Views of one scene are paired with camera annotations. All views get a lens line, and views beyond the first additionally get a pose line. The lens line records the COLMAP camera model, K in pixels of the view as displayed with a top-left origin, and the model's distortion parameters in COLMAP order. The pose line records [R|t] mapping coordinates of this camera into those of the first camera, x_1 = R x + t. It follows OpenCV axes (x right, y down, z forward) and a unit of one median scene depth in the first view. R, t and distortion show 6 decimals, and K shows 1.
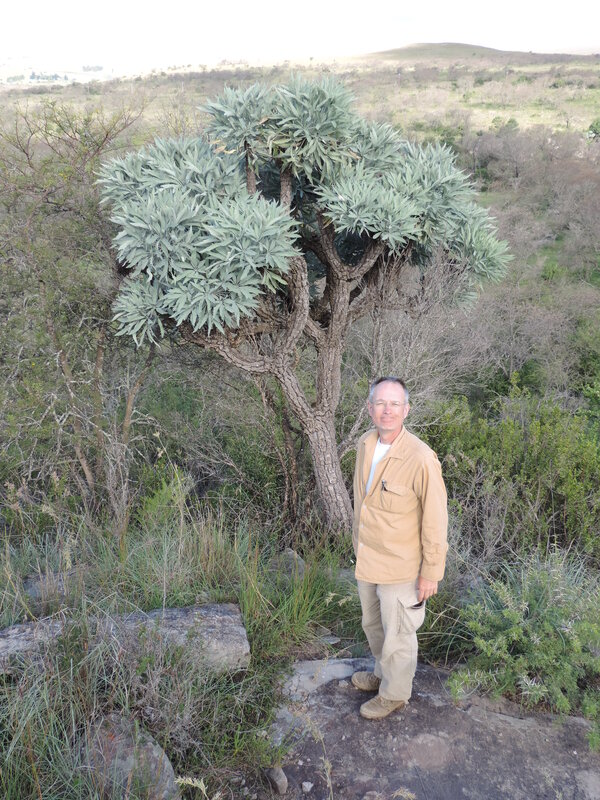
lens RADIAL K [[801.8, 0, 303.3], [0, 801.8, 403.0], [0, 0, 1]] dist [-0.085408, 0.000000]
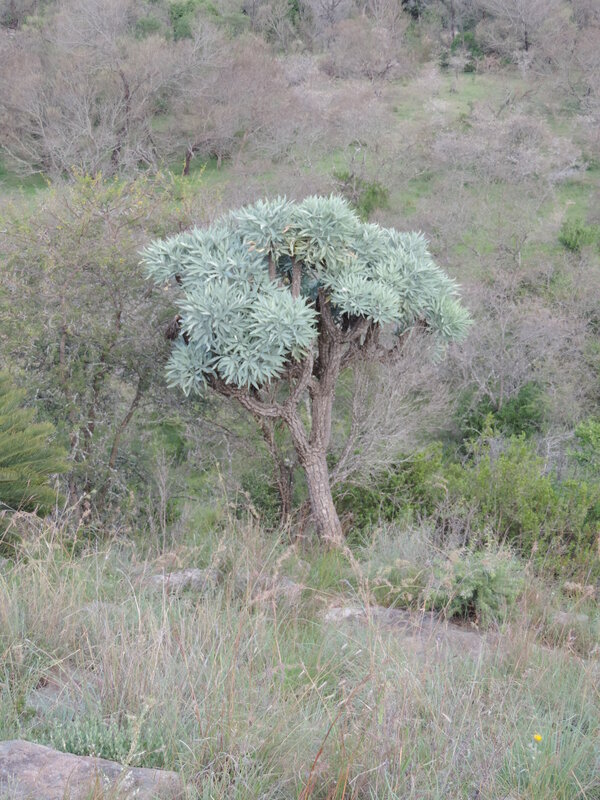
lens RADIAL K [[1542.0, 0, 298.4], [0, 1542.0, 399.5], [0, 0, 1]] dist [-0.064188, 0.000000]
pose [[0.993687, 0.008638, 0.111855, -0.286710], [-0.005213, 0.999510, -0.030870, 0.009335], [-0.112067, 0.030092, 0.993245, -1.415982]]
